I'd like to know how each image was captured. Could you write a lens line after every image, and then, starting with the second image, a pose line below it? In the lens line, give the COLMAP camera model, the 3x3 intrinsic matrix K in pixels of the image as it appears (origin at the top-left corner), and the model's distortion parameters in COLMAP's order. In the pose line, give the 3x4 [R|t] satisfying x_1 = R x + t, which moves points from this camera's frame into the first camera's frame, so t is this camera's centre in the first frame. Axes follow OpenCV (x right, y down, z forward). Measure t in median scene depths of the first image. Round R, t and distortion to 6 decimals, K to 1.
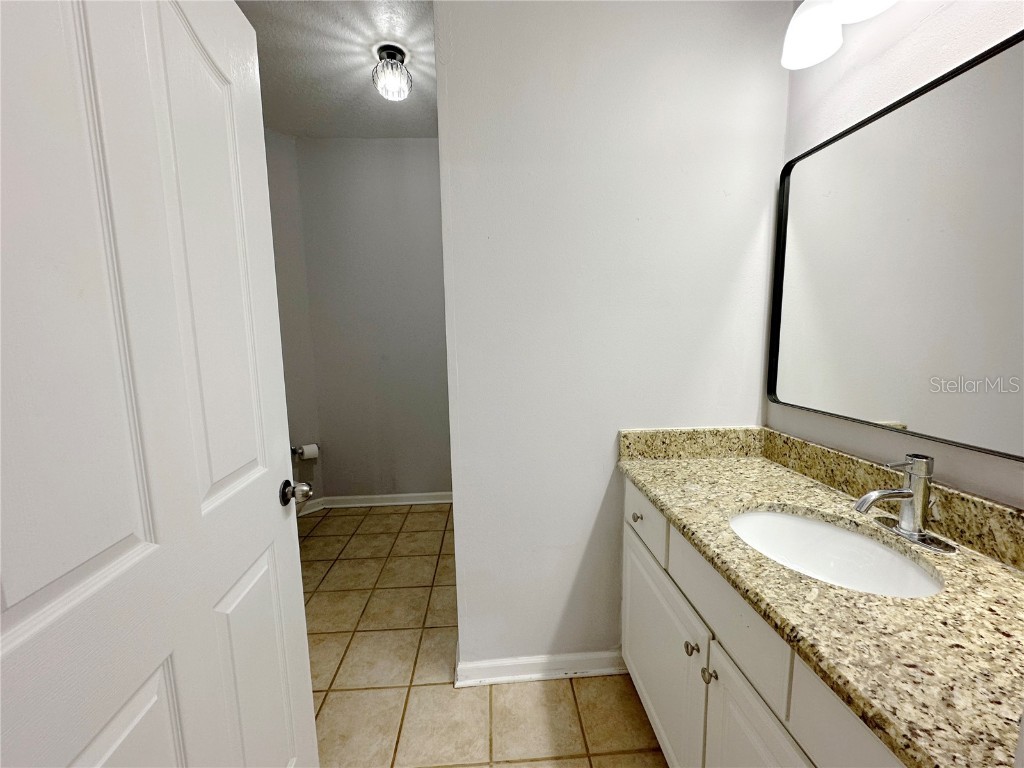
lens RADIAL K [[408.0, 0, 512.0], [0, 408.0, 384.0], [0, 0, 1]] dist [-0.005293, 0.001389]
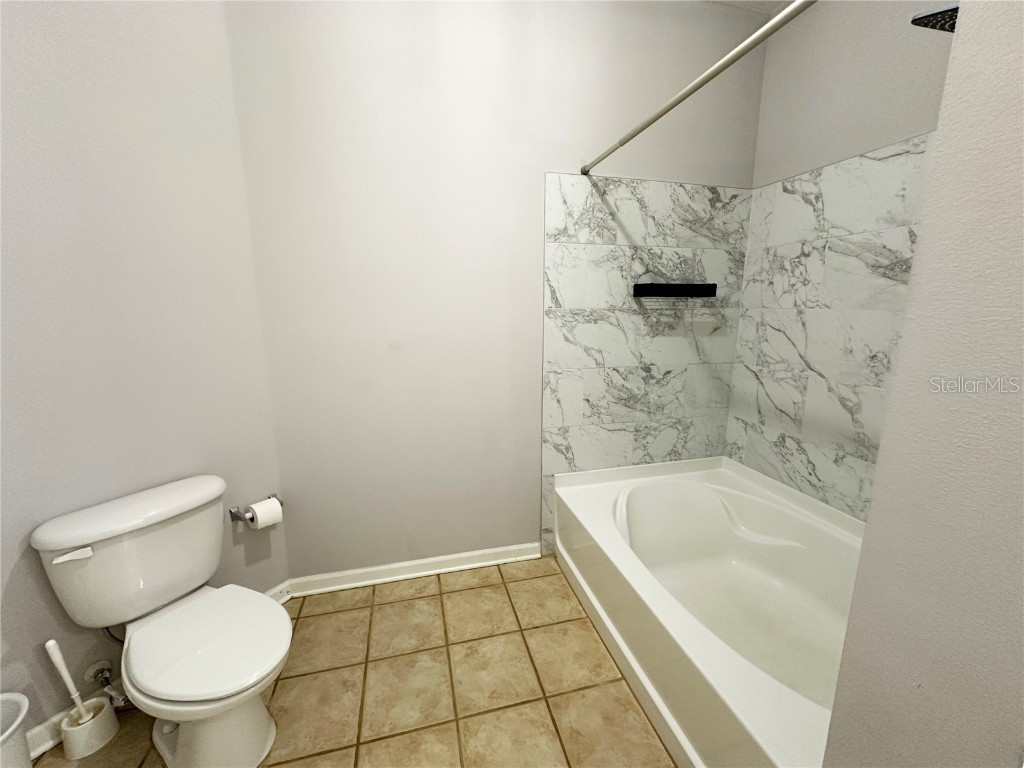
lens RADIAL K [[408.0, 0, 512.0], [0, 408.0, 384.0], [0, 0, 1]] dist [-0.005293, 0.001389]
pose [[0.979943, -0.016072, 0.198630, -0.592509], [0.002417, 0.997628, 0.068796, -0.108722], [-0.199265, -0.066936, 0.977657, 0.859096]]
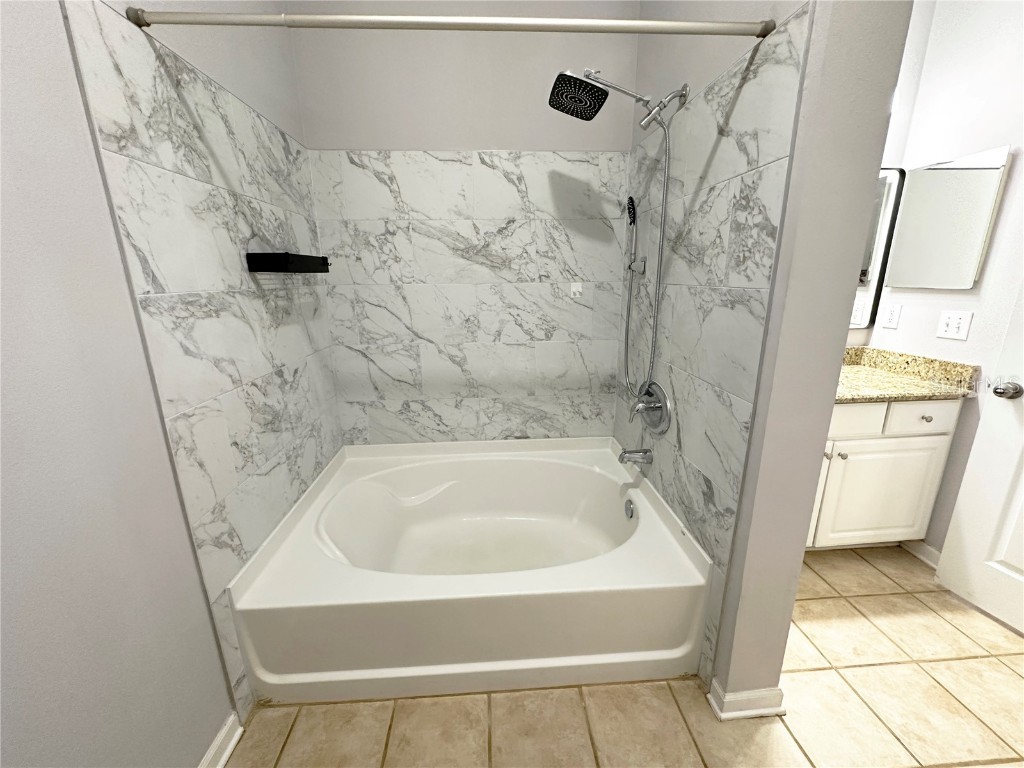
lens RADIAL K [[408.0, 0, 512.0], [0, 408.0, 384.0], [0, 0, 1]] dist [-0.005293, 0.001389]
pose [[-0.008721, -0.233578, 0.972299, -0.889672], [0.133589, 0.963348, 0.232626, -0.205163], [-0.990998, 0.131917, 0.022802, 1.626804]]
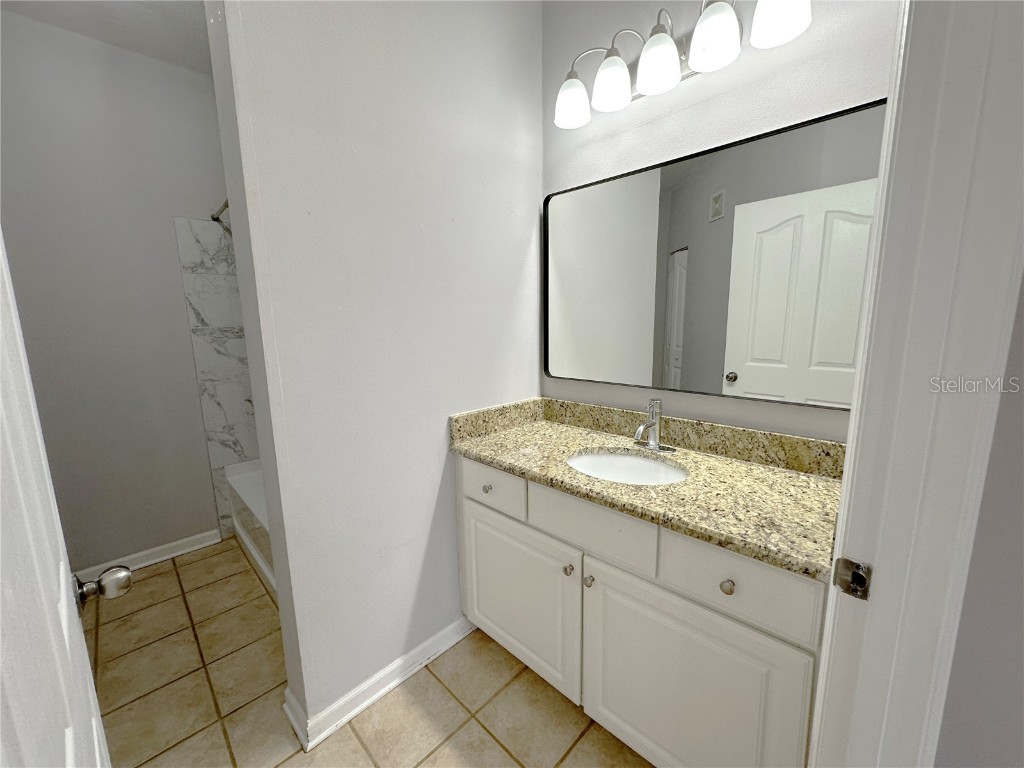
lens RADIAL K [[408.0, 0, 512.0], [0, 408.0, 384.0], [0, 0, 1]] dist [-0.005293, 0.001389]
pose [[0.746244, -0.099983, 0.658121, -0.335094], [0.085991, 0.994851, 0.053634, -0.015170], [-0.660095, 0.016568, 0.751000, 0.093833]]
